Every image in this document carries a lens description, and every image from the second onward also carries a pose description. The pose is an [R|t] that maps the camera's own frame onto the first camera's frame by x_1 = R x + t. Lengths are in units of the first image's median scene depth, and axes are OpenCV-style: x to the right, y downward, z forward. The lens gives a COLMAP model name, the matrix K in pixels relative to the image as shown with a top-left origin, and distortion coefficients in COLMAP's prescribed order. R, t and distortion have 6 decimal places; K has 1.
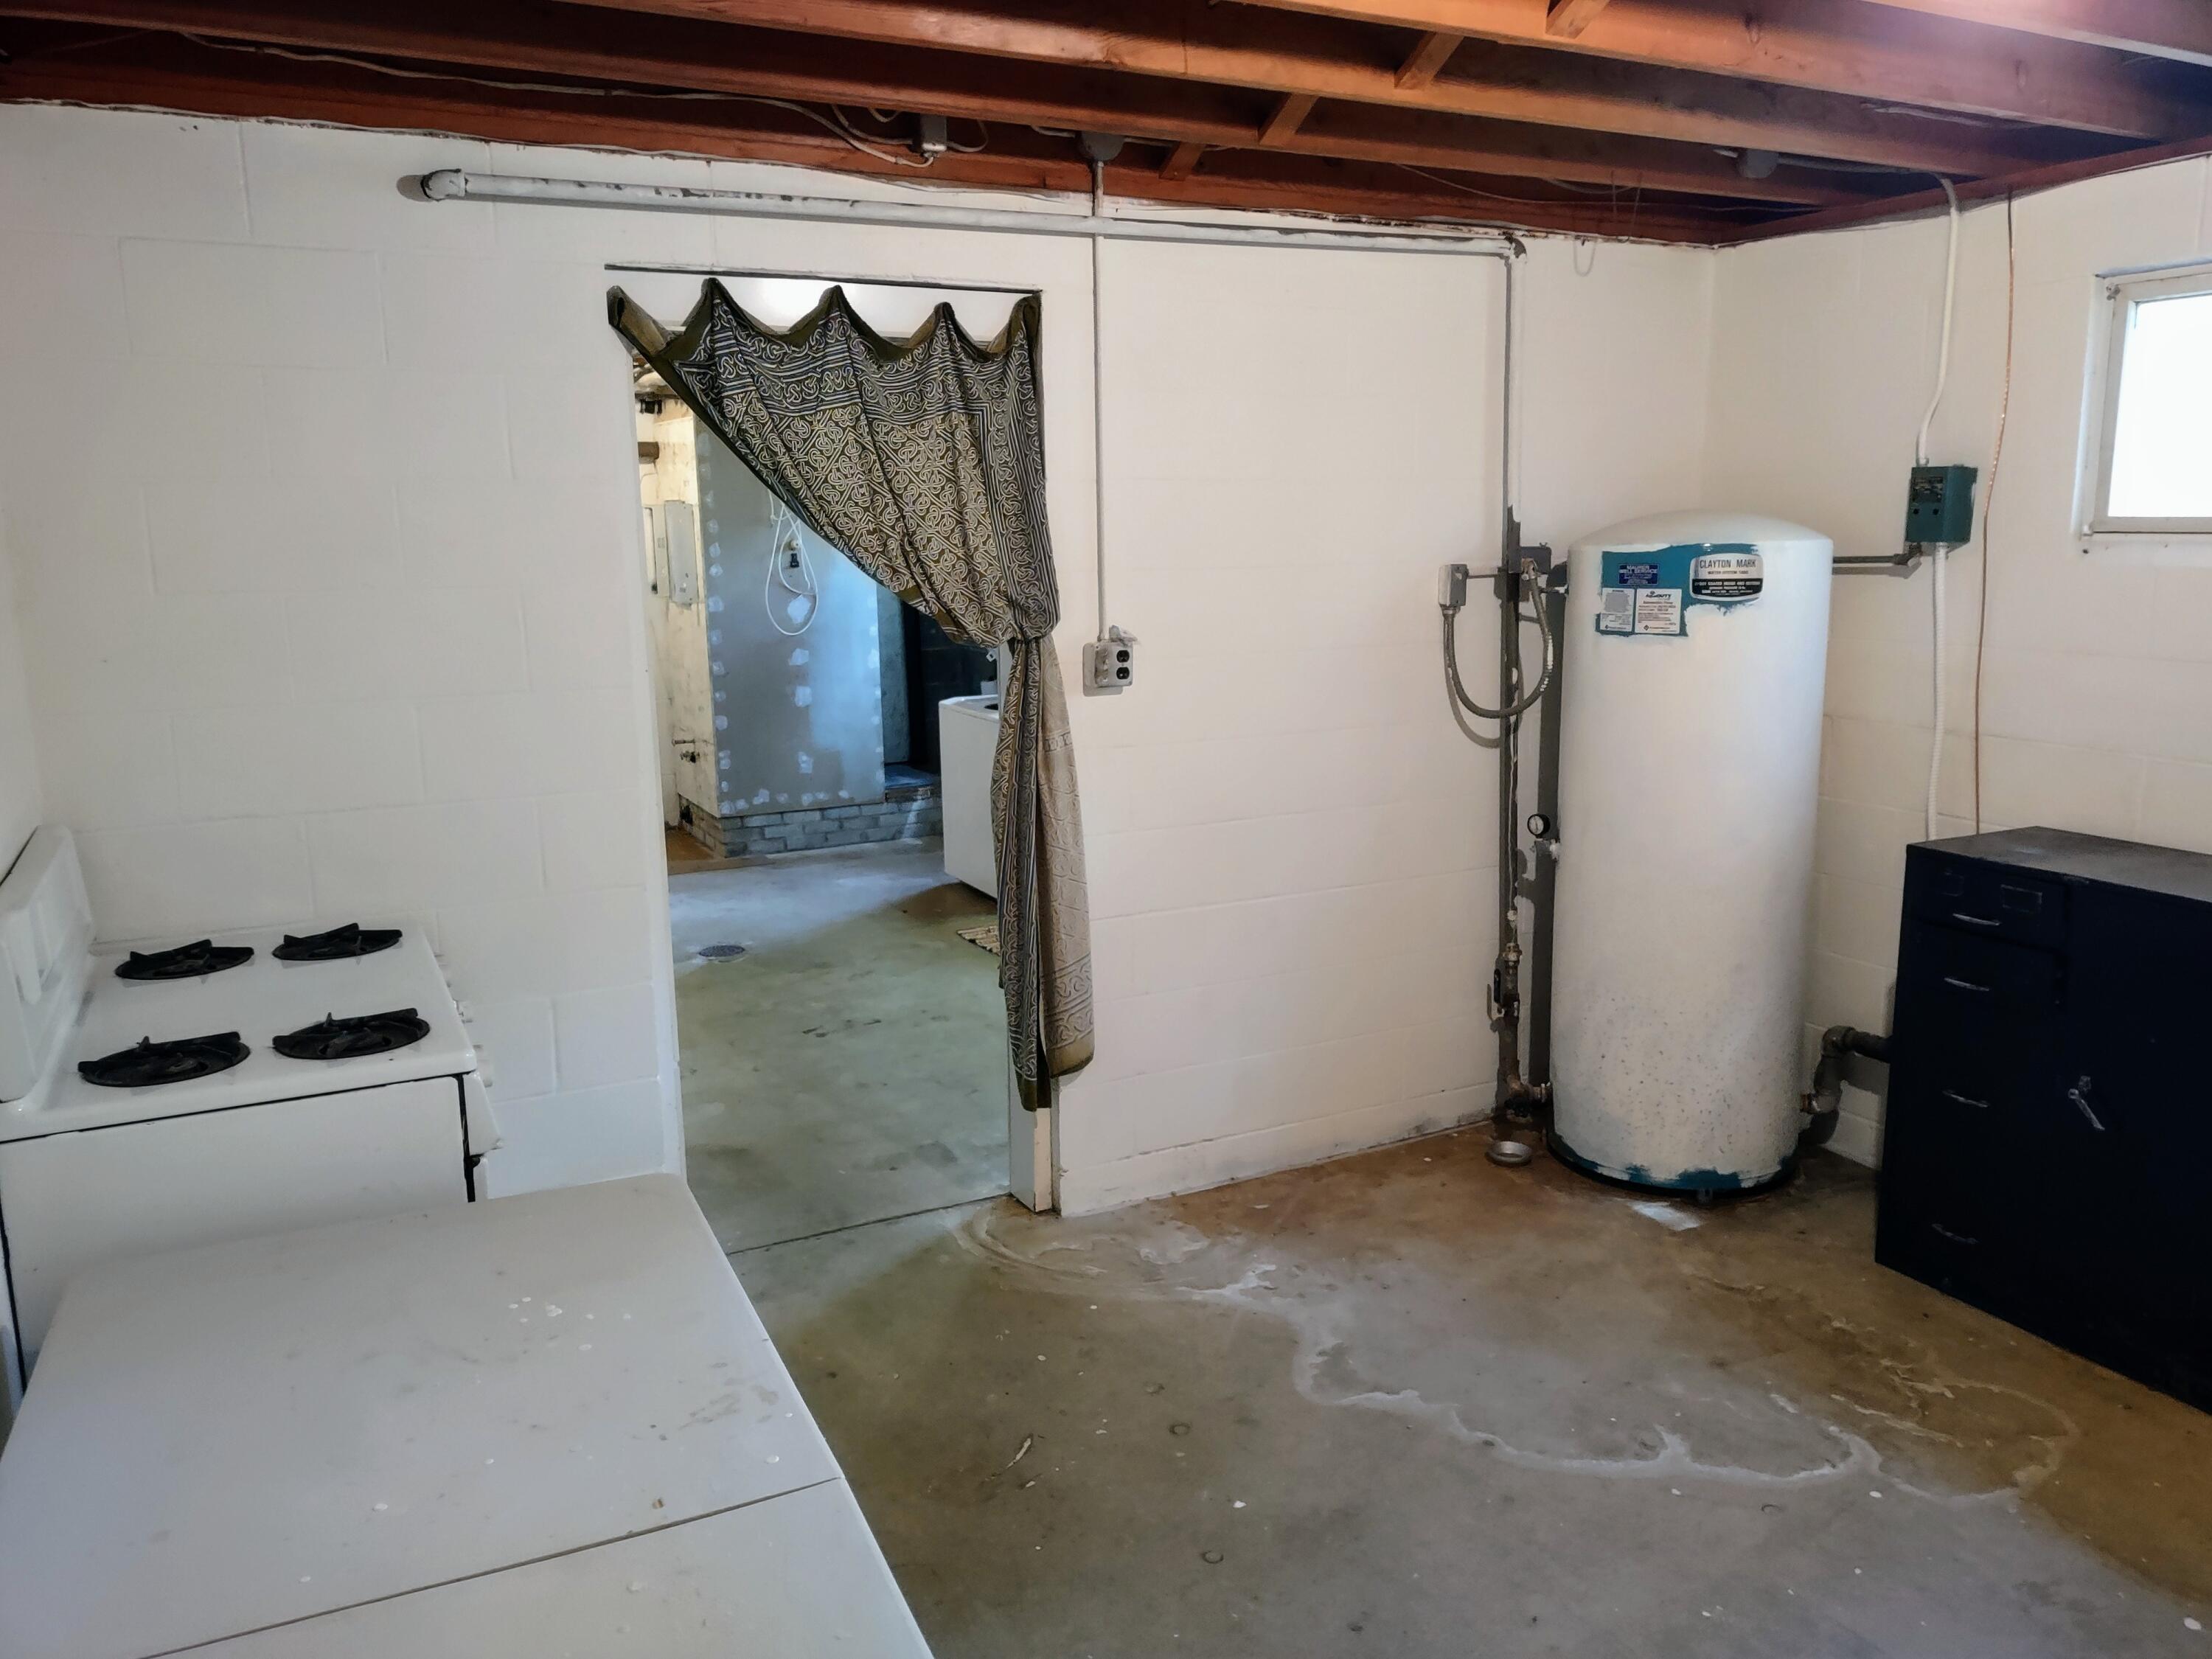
lens RADIAL K [[1653.0, 0, 1126.3], [0, 1653.0, 840.0], [0, 0, 1]] dist [0.110611, -0.146731]
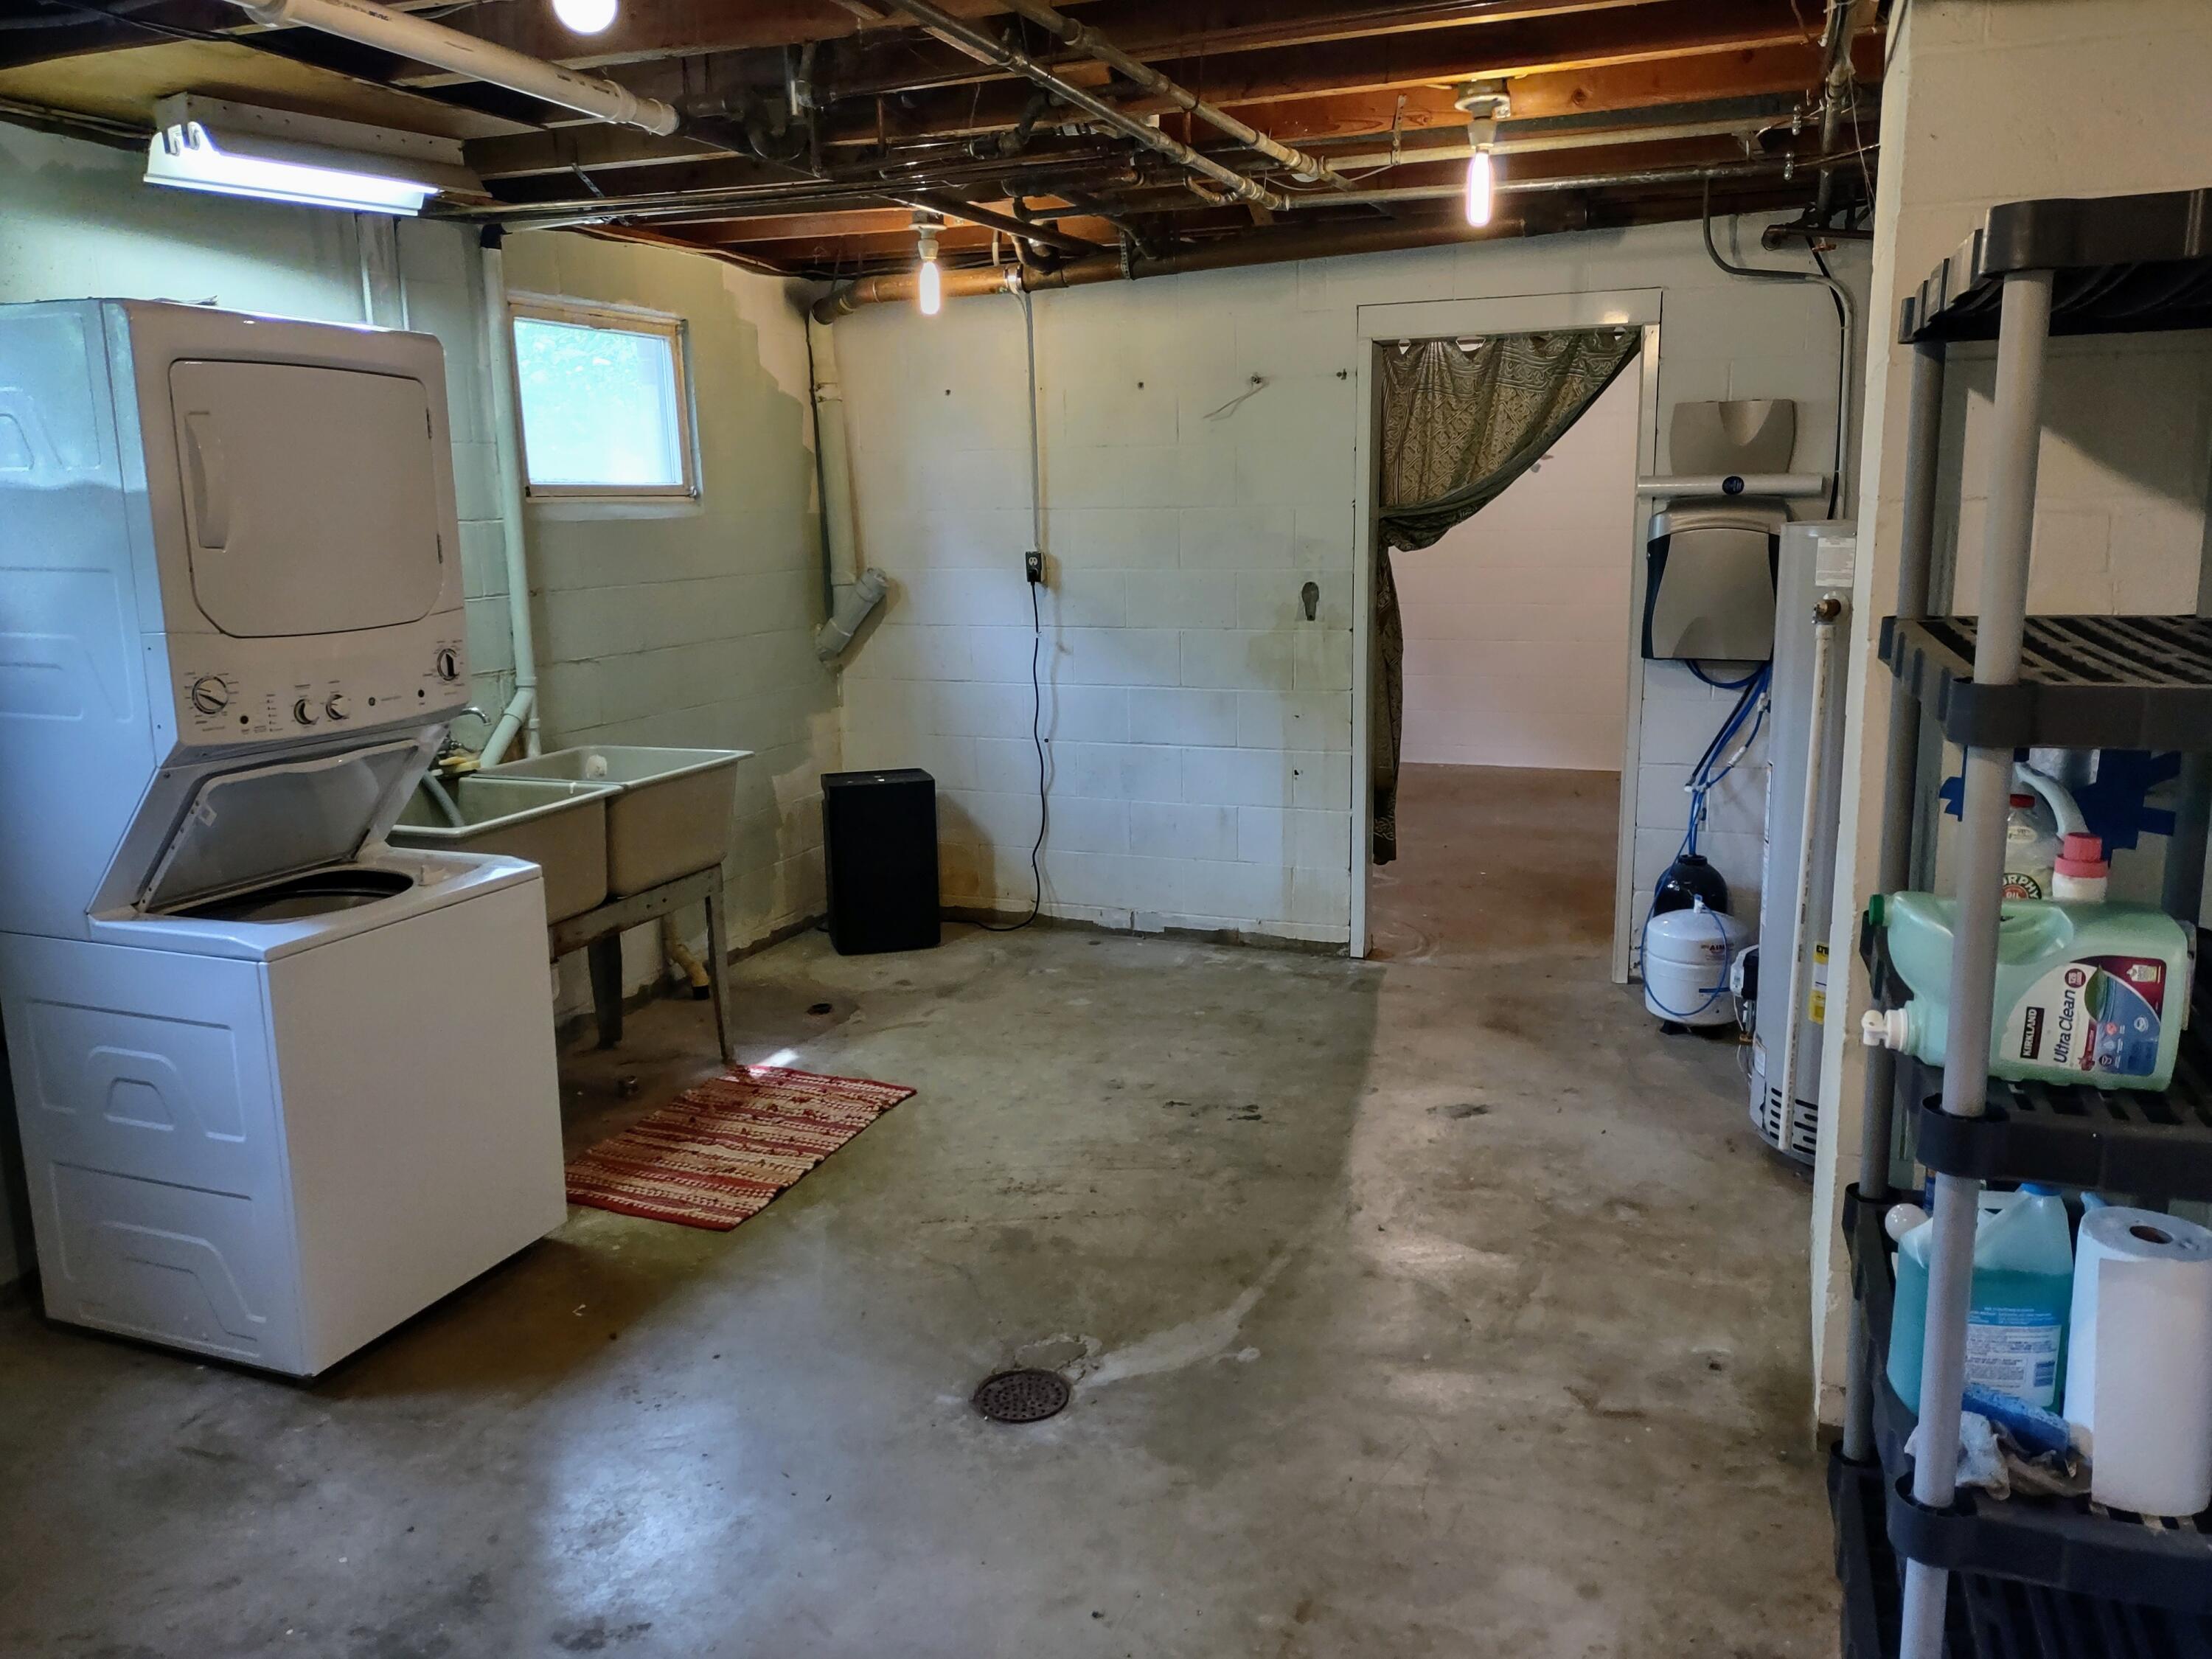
lens RADIAL K [[1653.0, 0, 1126.3], [0, 1653.0, 840.0], [0, 0, 1]] dist [0.110611, -0.146731]
pose [[-0.665084, -0.131783, 0.735049, -0.469497], [0.169773, 0.931849, 0.320680, -0.176506], [-0.727215, 0.338070, -0.597384, 0.972796]]
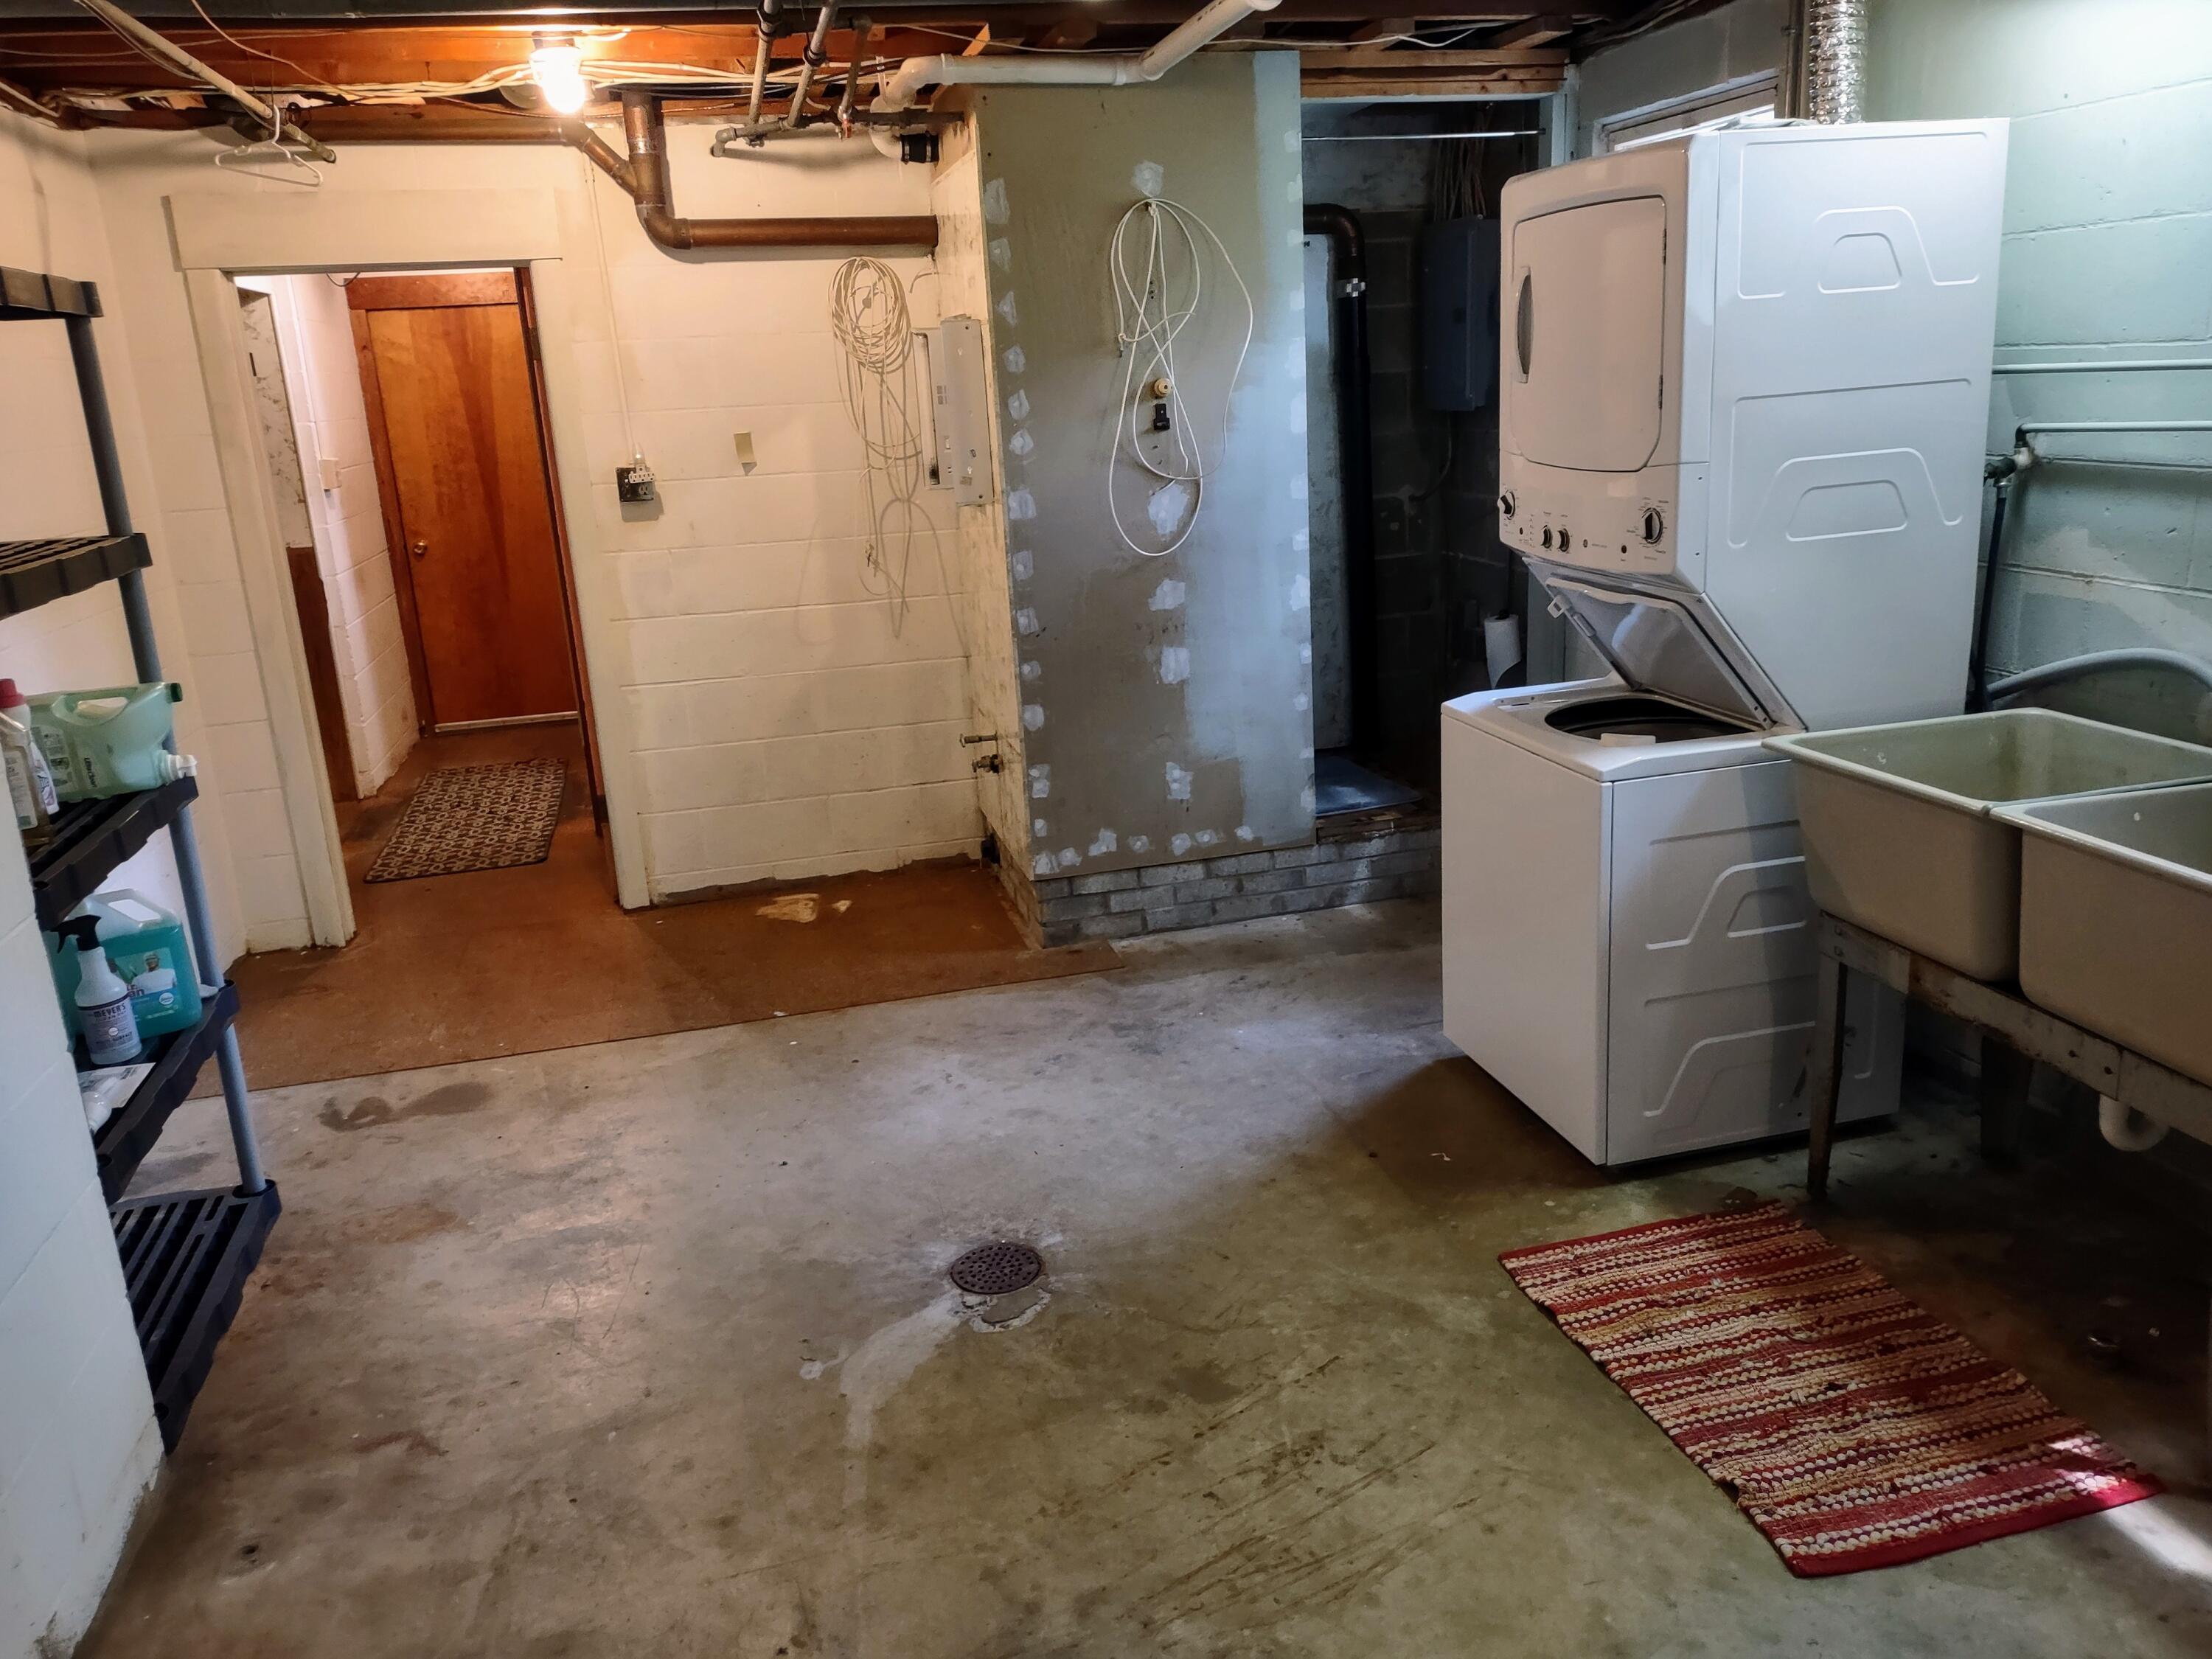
lens RADIAL K [[1653.0, 0, 1126.3], [0, 1653.0, 840.0], [0, 0, 1]] dist [0.110611, -0.146731]
pose [[0.972912, 0.020695, -0.230246, -0.081431], [0.000376, 0.995842, 0.091098, -0.079074], [0.231174, -0.088717, 0.968859, 0.453245]]
